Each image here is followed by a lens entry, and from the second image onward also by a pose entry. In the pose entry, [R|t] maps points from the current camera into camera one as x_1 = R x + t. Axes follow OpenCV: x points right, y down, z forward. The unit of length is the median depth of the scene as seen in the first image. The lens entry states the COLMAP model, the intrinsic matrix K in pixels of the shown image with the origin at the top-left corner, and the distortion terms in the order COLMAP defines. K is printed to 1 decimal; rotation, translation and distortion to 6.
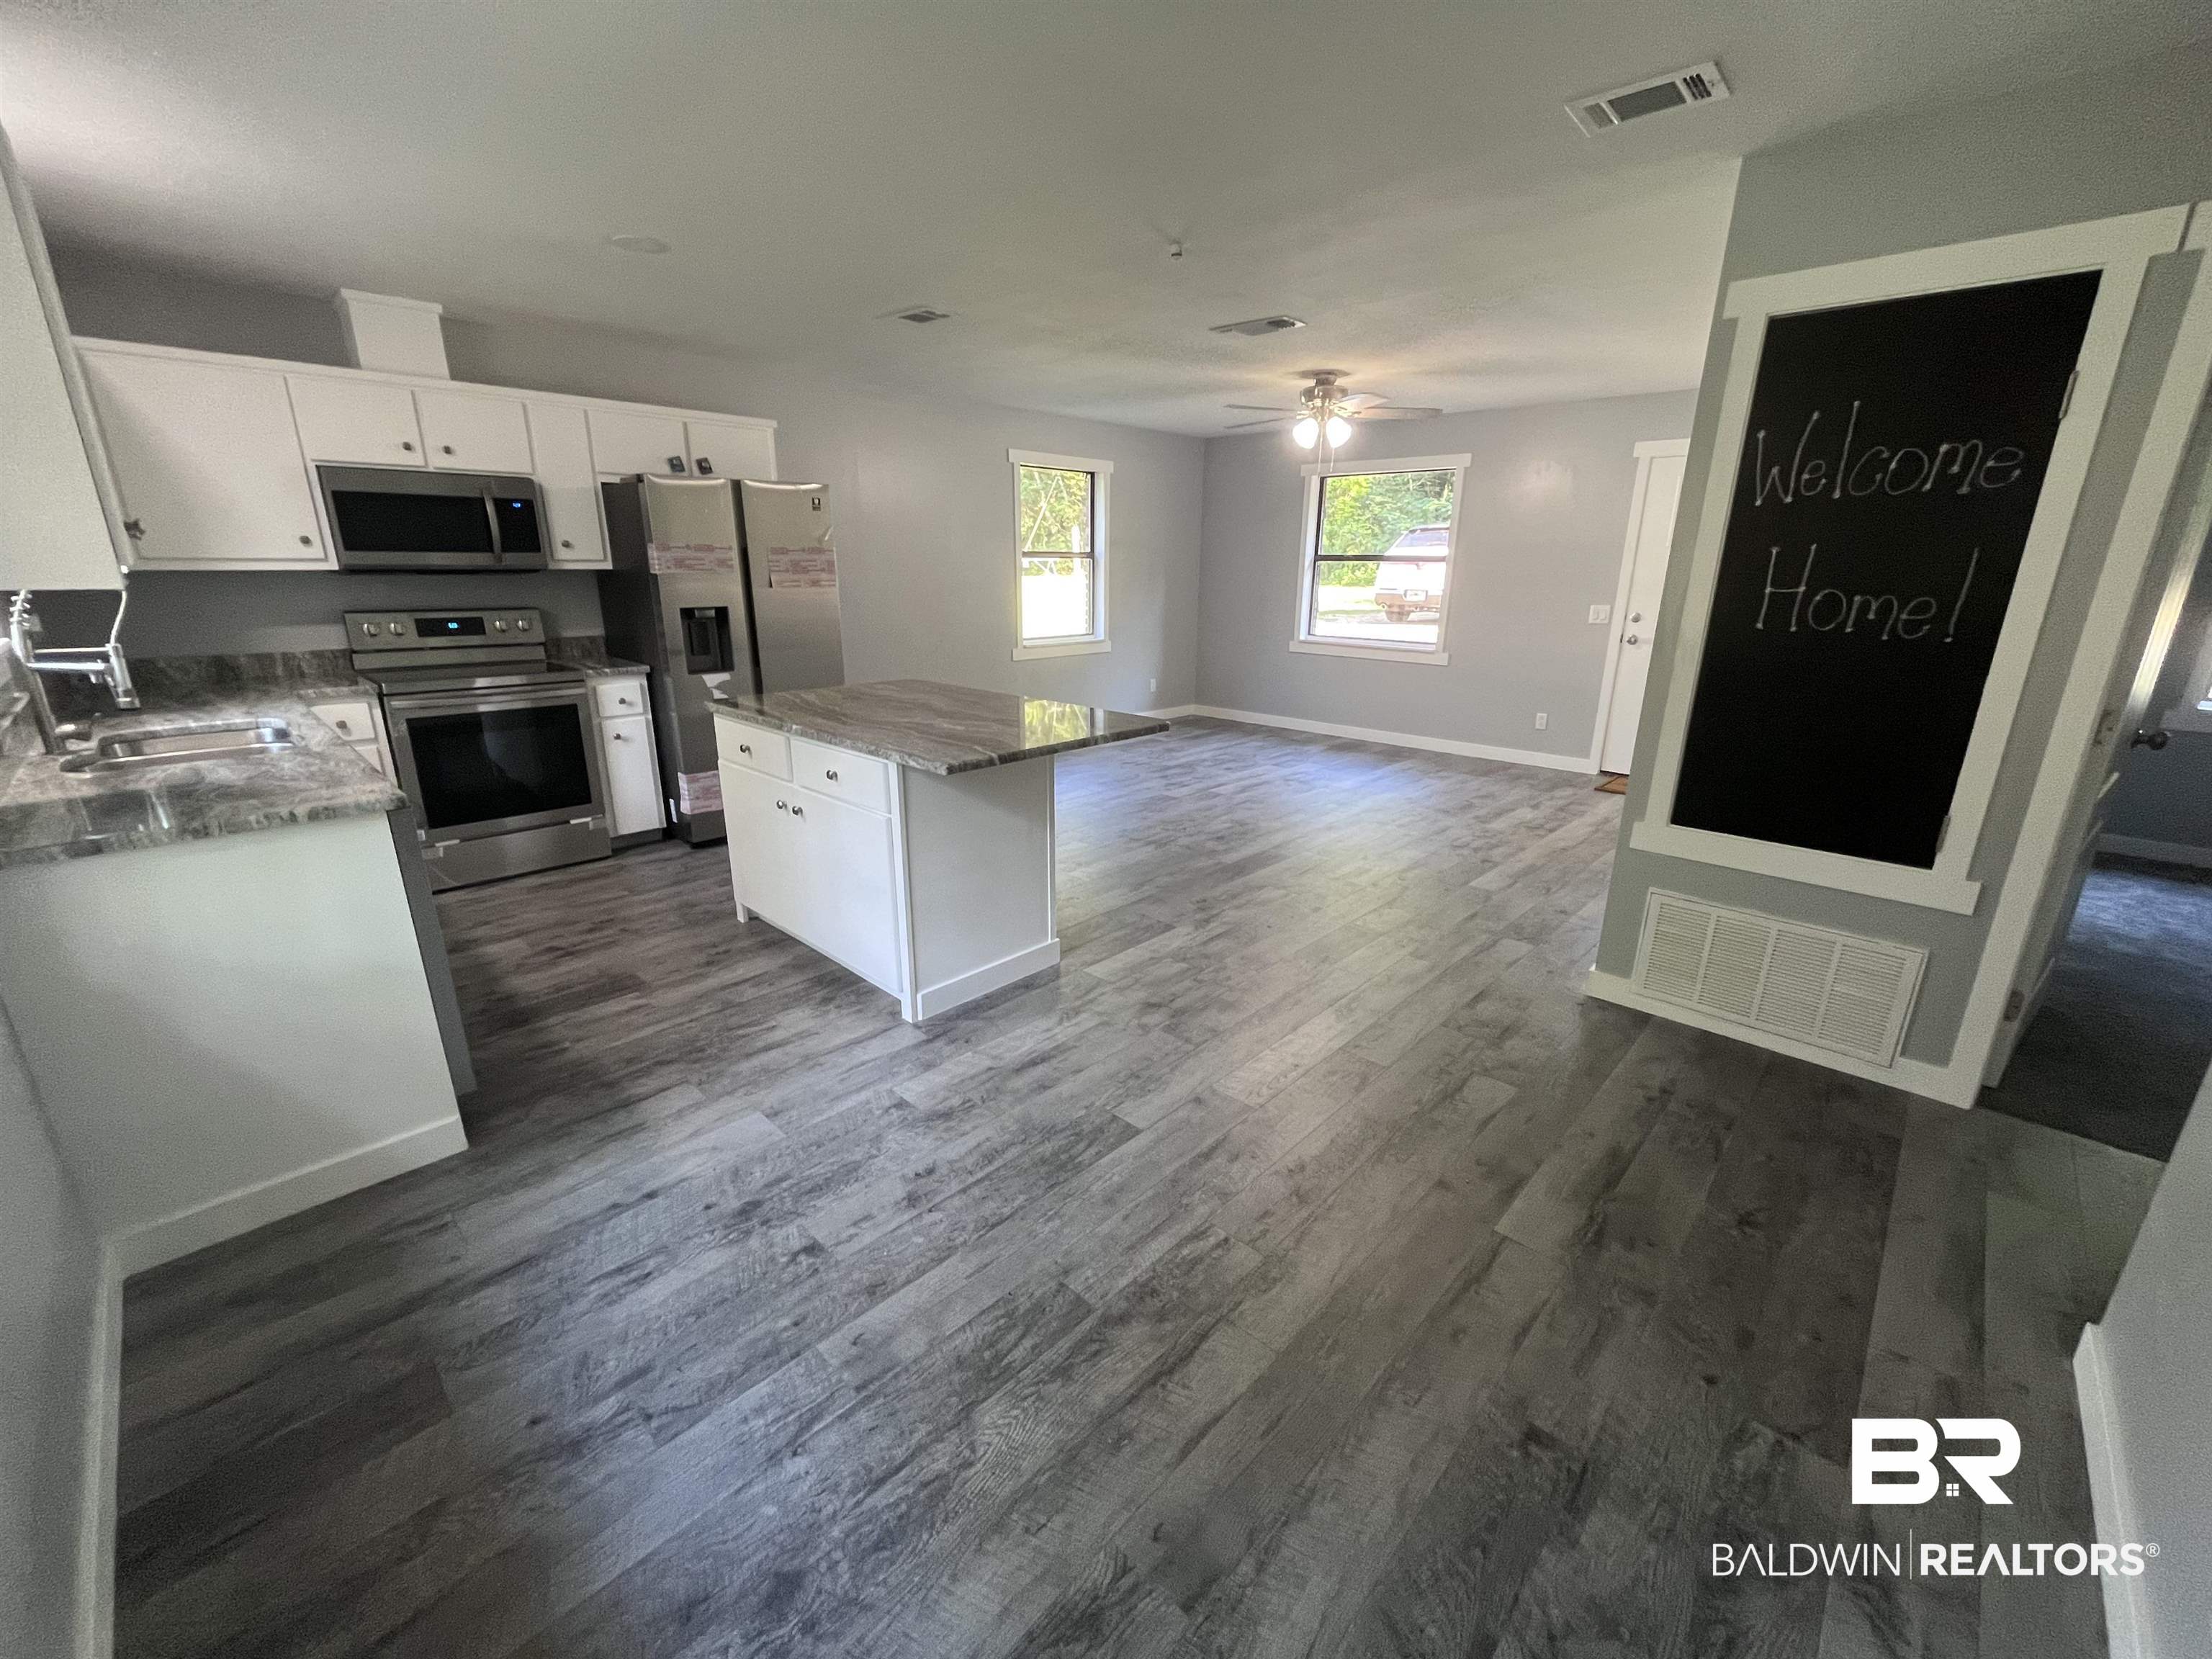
lens RADIAL K [[891.7, 0, 1108.6], [0, 891.7, 831.9], [0, 0, 1]] dist [-0.004399, -0.000330]
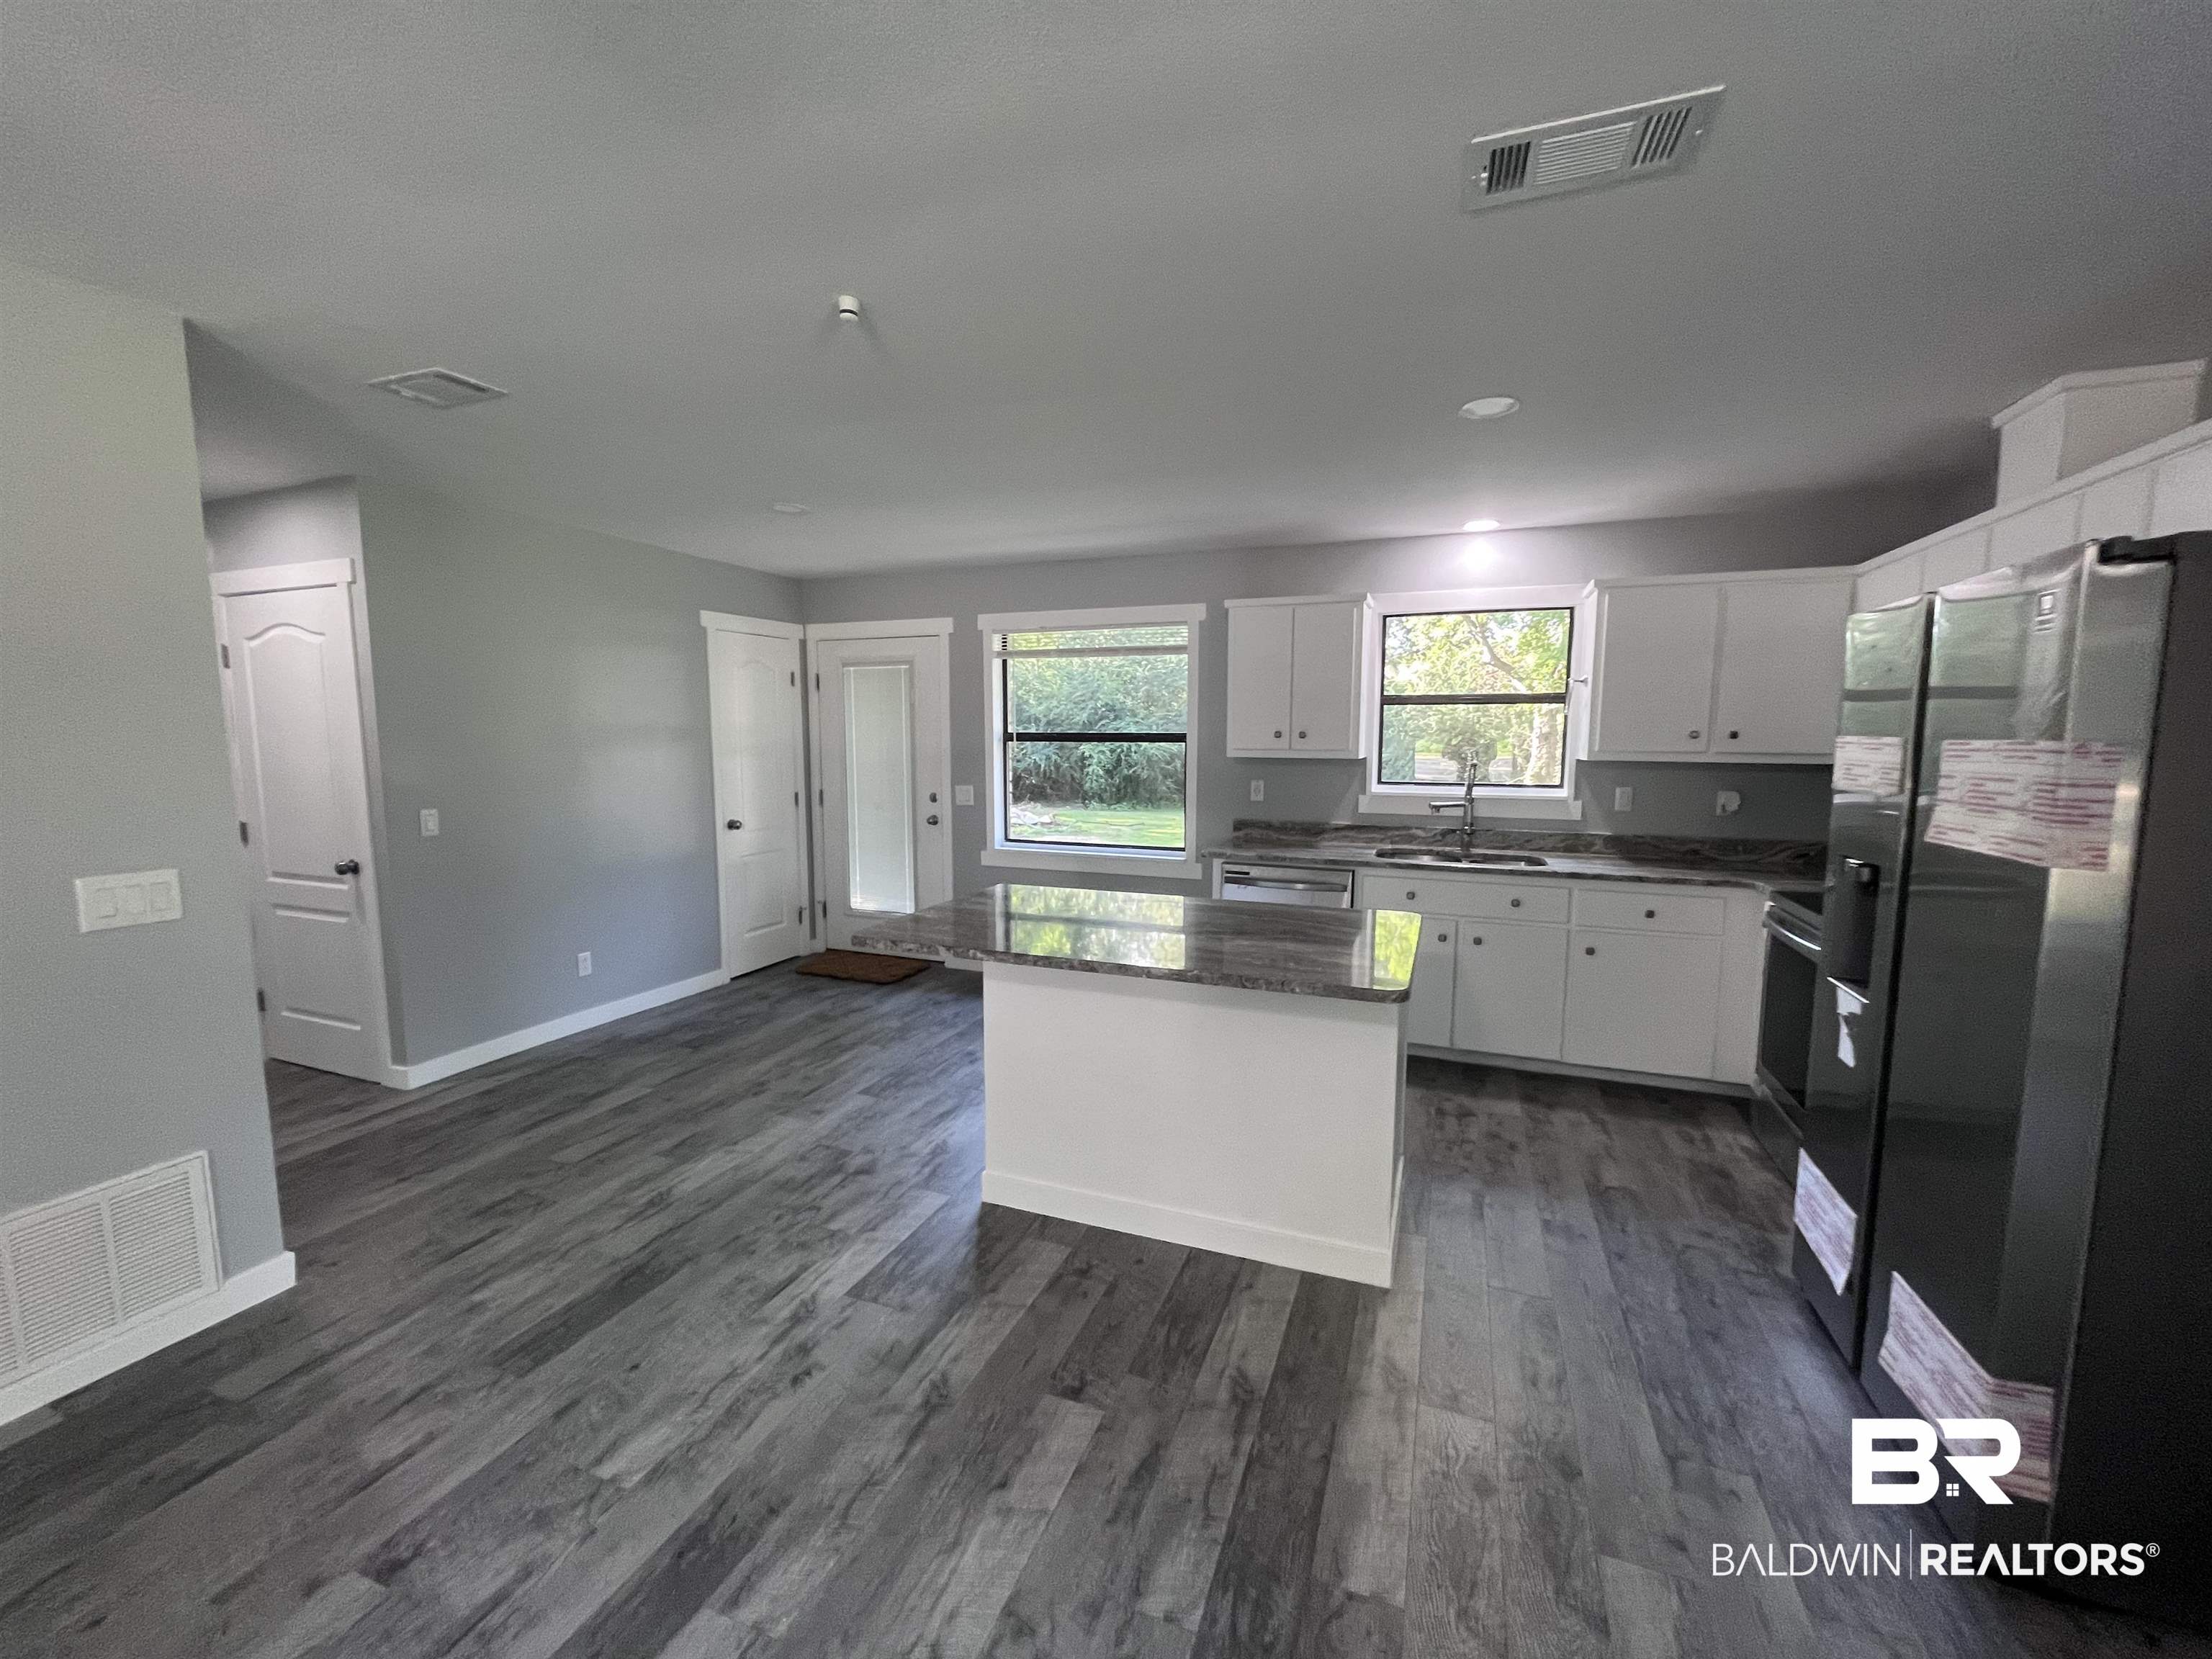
lens RADIAL K [[891.7, 0, 1110.0], [0, 891.7, 830.8], [0, 0, 1]] dist [-0.004399, -0.000330]
pose [[-0.923973, 0.031786, -0.381135, 0.179454], [-0.120506, 0.921585, 0.368997, -0.625227], [0.362978, 0.386872, -0.847689, 1.980102]]
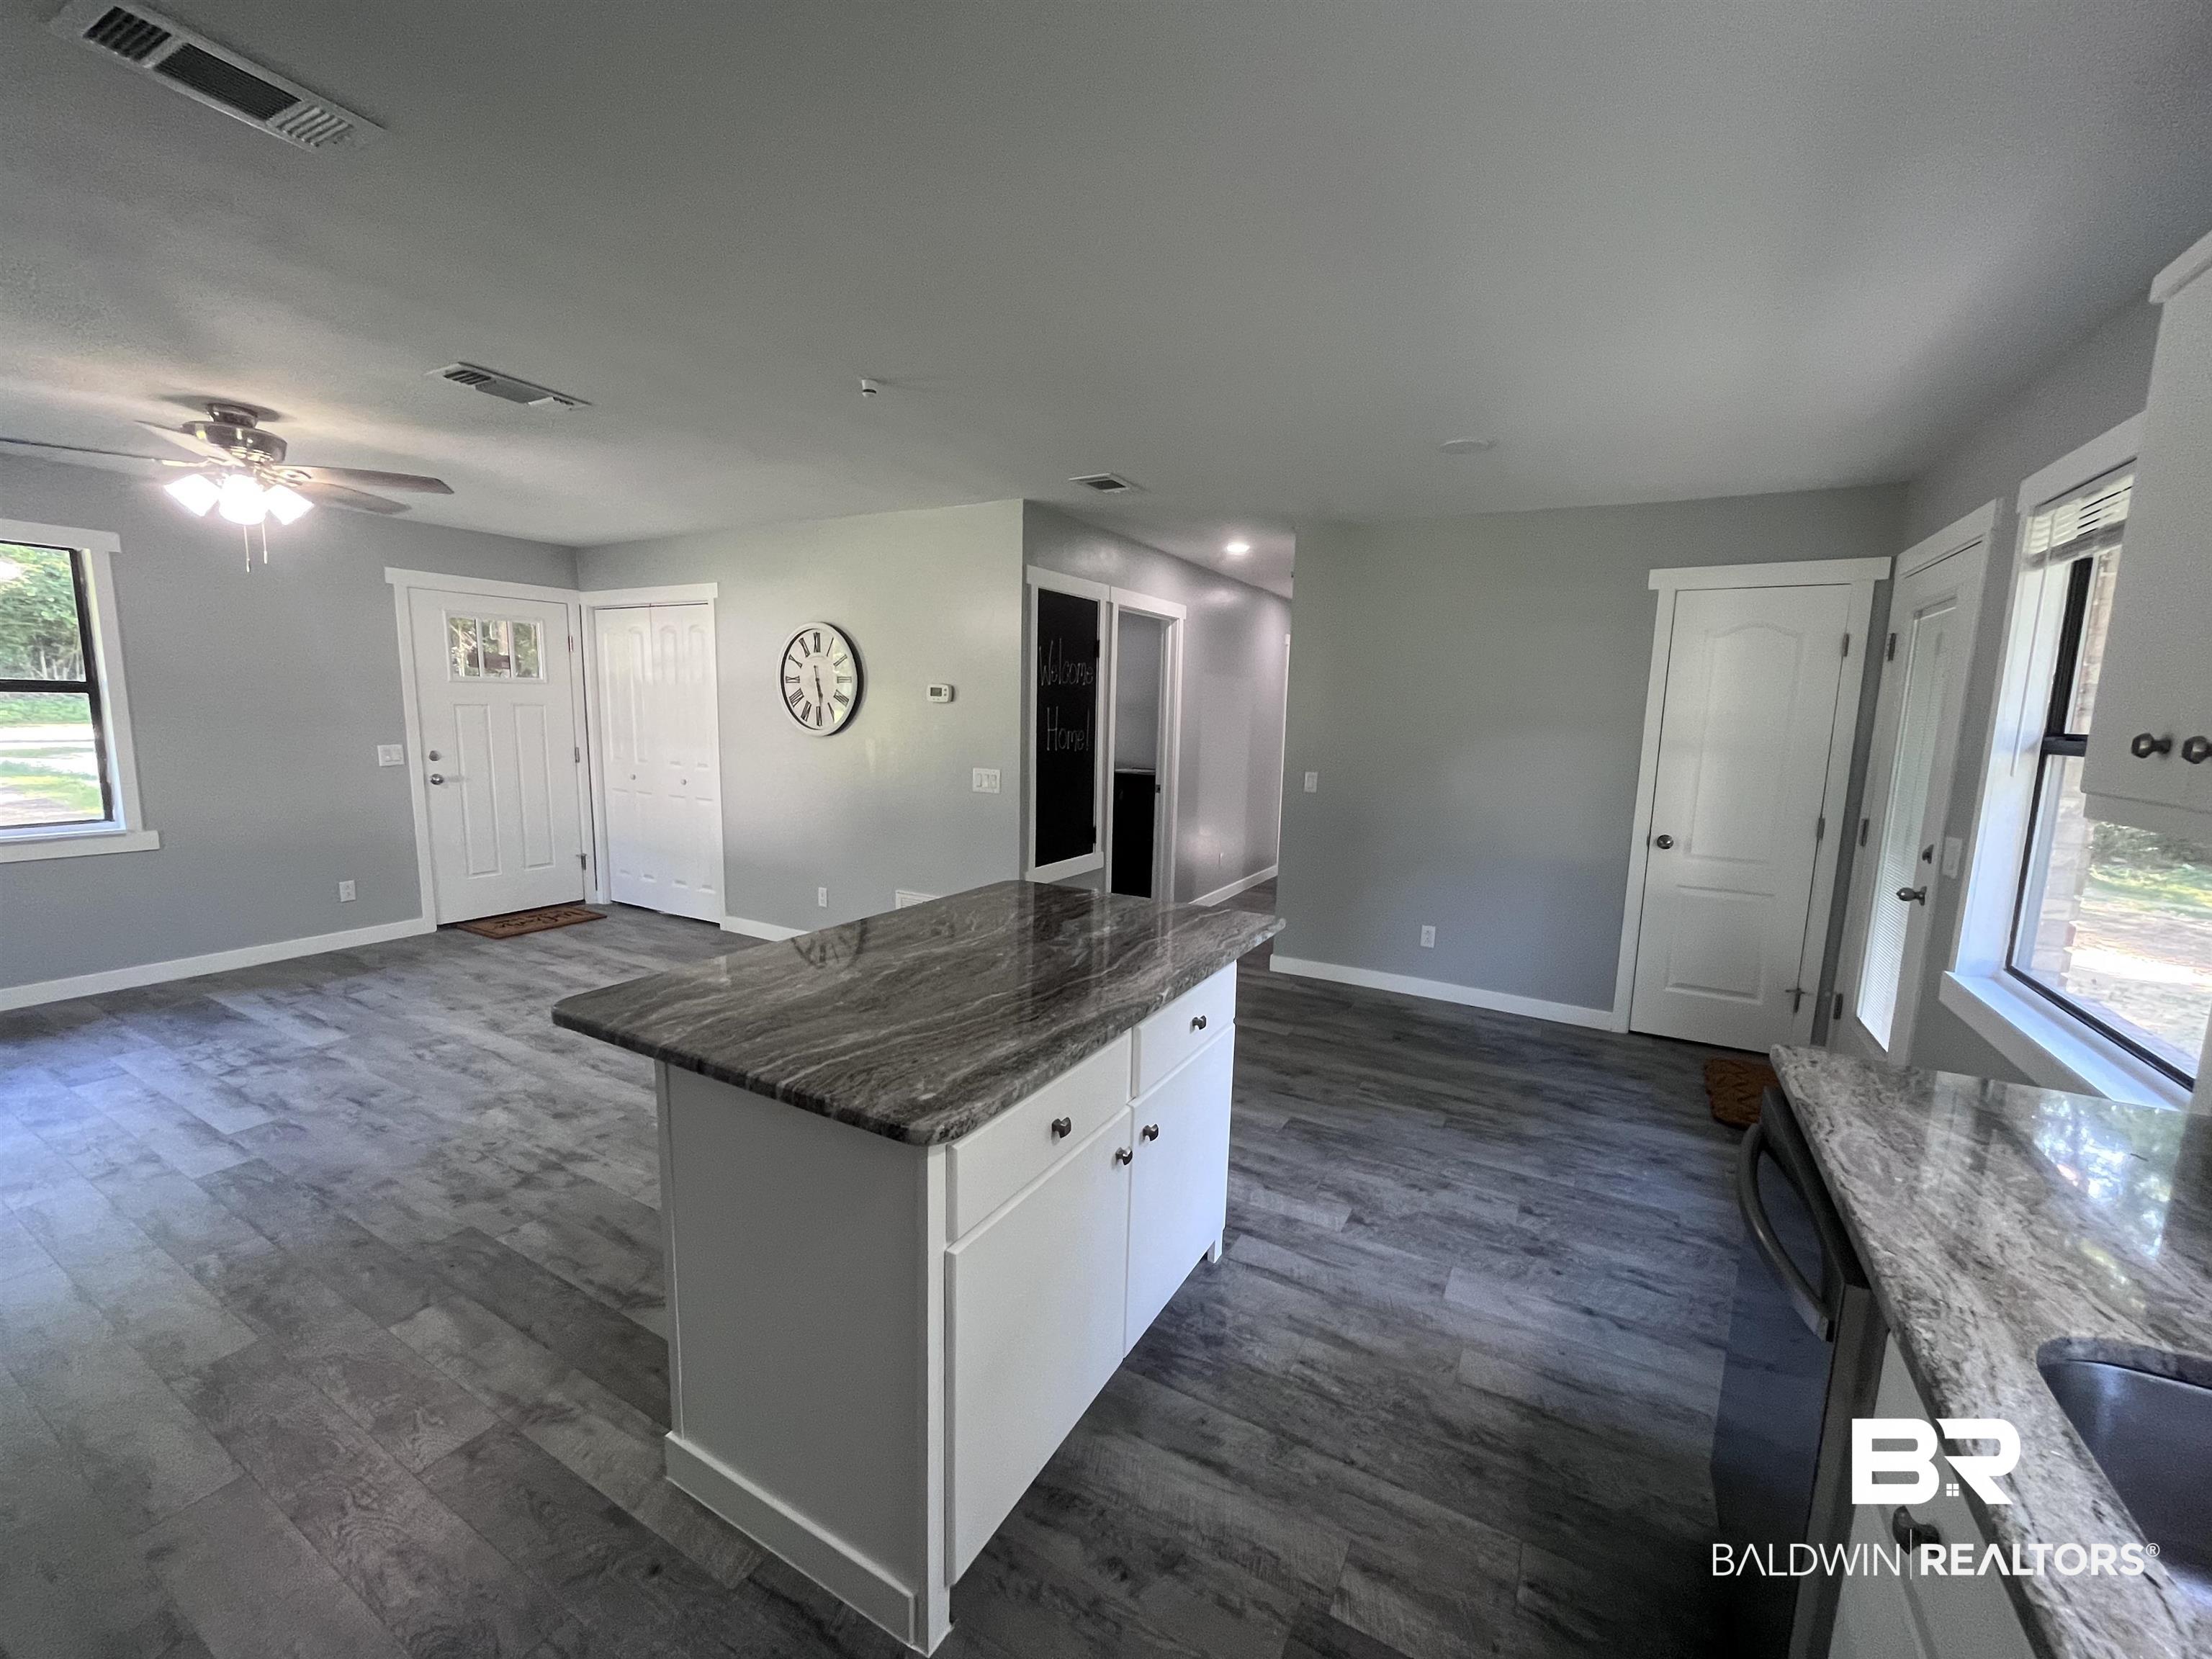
lens RADIAL K [[891.7, 0, 1102.7], [0, 891.7, 833.0], [0, 0, 1]] dist [-0.004399, -0.000330]
pose [[-0.243841, -0.150852, 0.958011, -1.005033], [0.256229, 0.942707, 0.213660, -0.402229], [-0.935355, 0.297569, -0.191218, 1.206749]]
